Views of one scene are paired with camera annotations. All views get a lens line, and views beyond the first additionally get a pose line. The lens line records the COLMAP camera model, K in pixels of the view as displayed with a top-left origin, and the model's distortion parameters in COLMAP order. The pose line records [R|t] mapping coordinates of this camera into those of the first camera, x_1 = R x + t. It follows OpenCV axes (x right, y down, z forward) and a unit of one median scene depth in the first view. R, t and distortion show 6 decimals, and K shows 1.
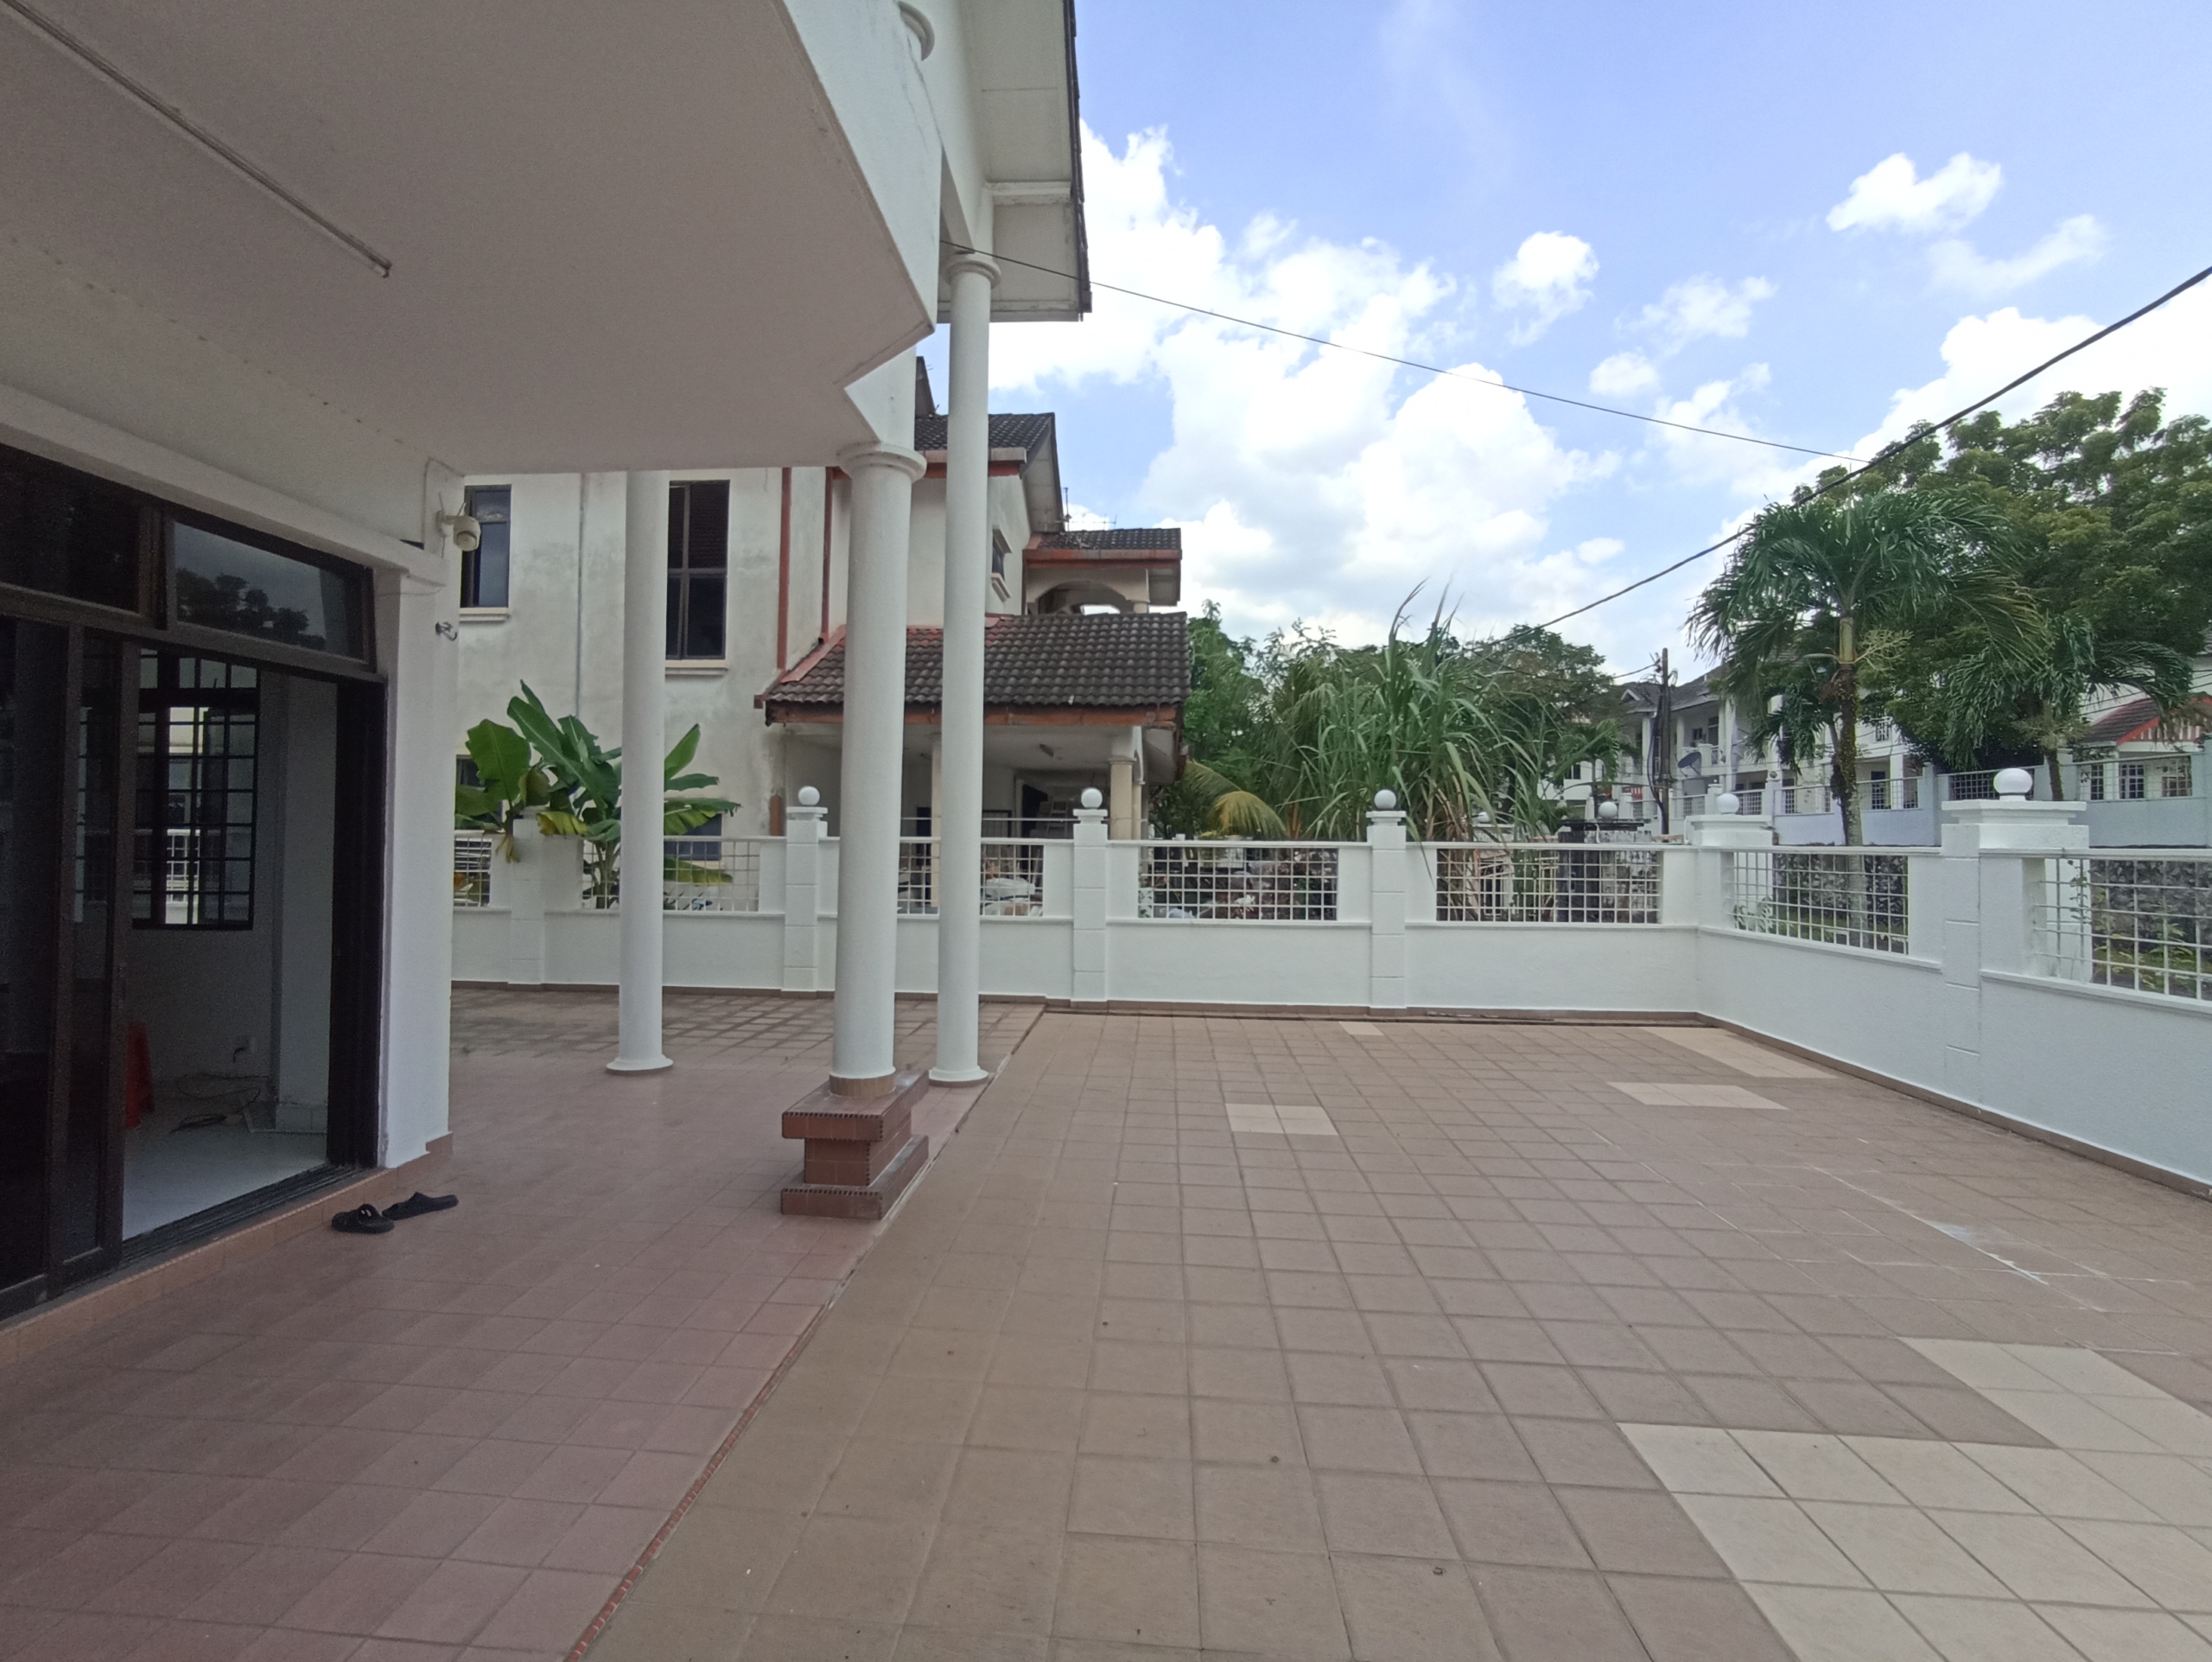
lens RADIAL K [[989.5, 0, 1099.8], [0, 989.5, 817.0], [0, 0, 1]] dist [-0.040912, 0.011889]
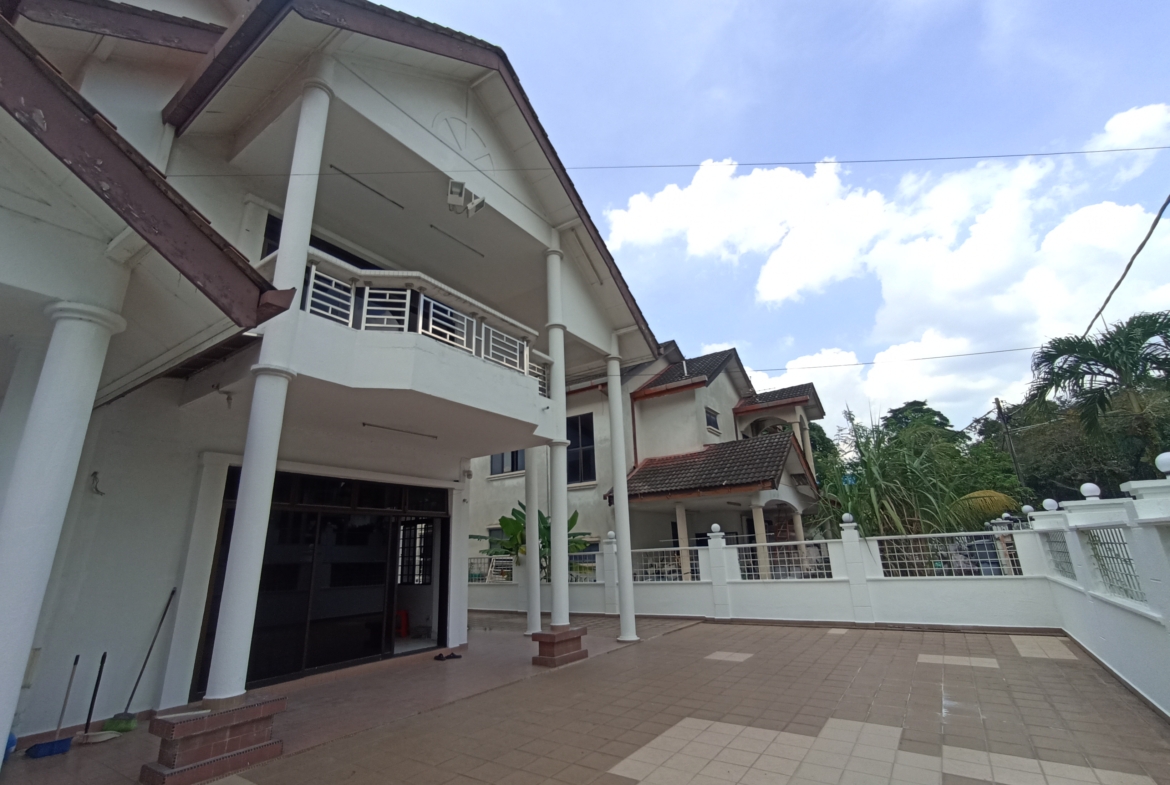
lens RADIAL K [[524.7, 0, 580.2], [0, 524.7, 403.4], [0, 0, 1]] dist [-0.014815, 0.001635]
pose [[0.857483, -0.187370, -0.479183, 0.381311], [0.062590, 0.962403, -0.264317, 0.005885], [0.510692, 0.196655, 0.836971, -0.282264]]
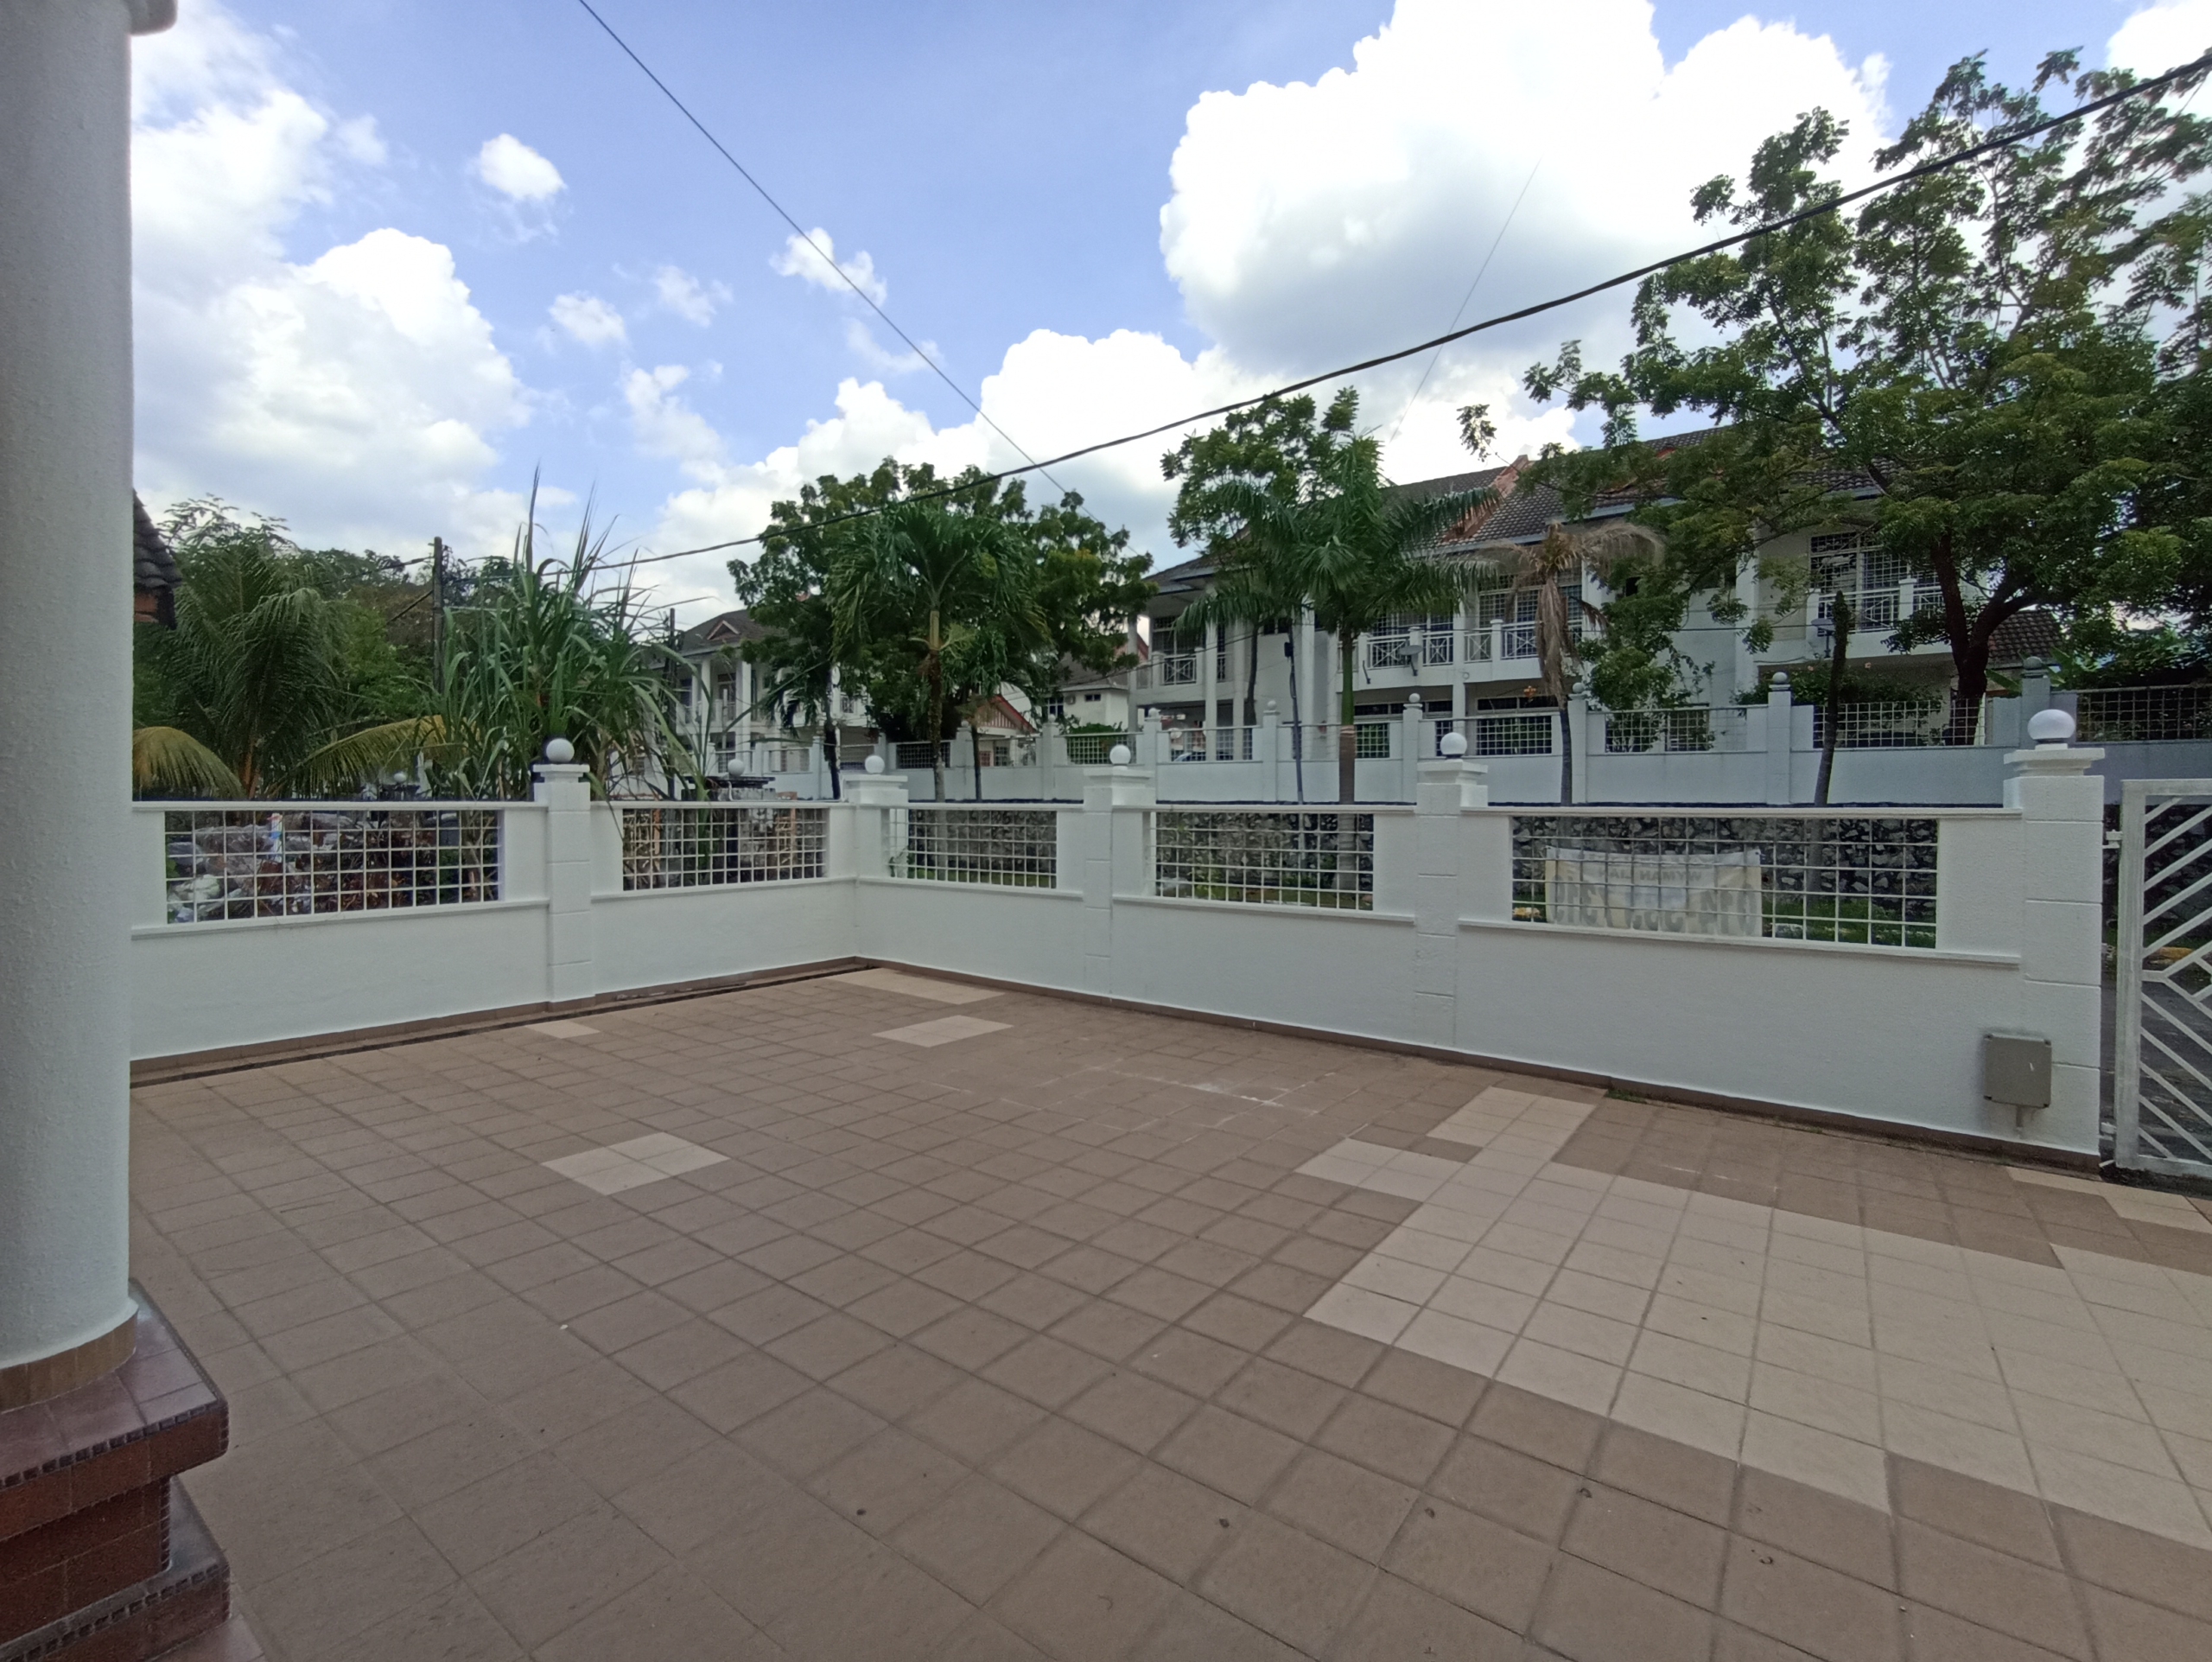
lens RADIAL K [[989.5, 0, 1107.8], [0, 989.5, 812.3], [0, 0, 1]] dist [-0.040912, 0.011889]
pose [[0.538144, -0.016297, 0.842695, -0.156948], [-0.018954, 0.999326, 0.031430, -0.000309], [-0.842640, -0.032886, 0.537472, 0.167786]]
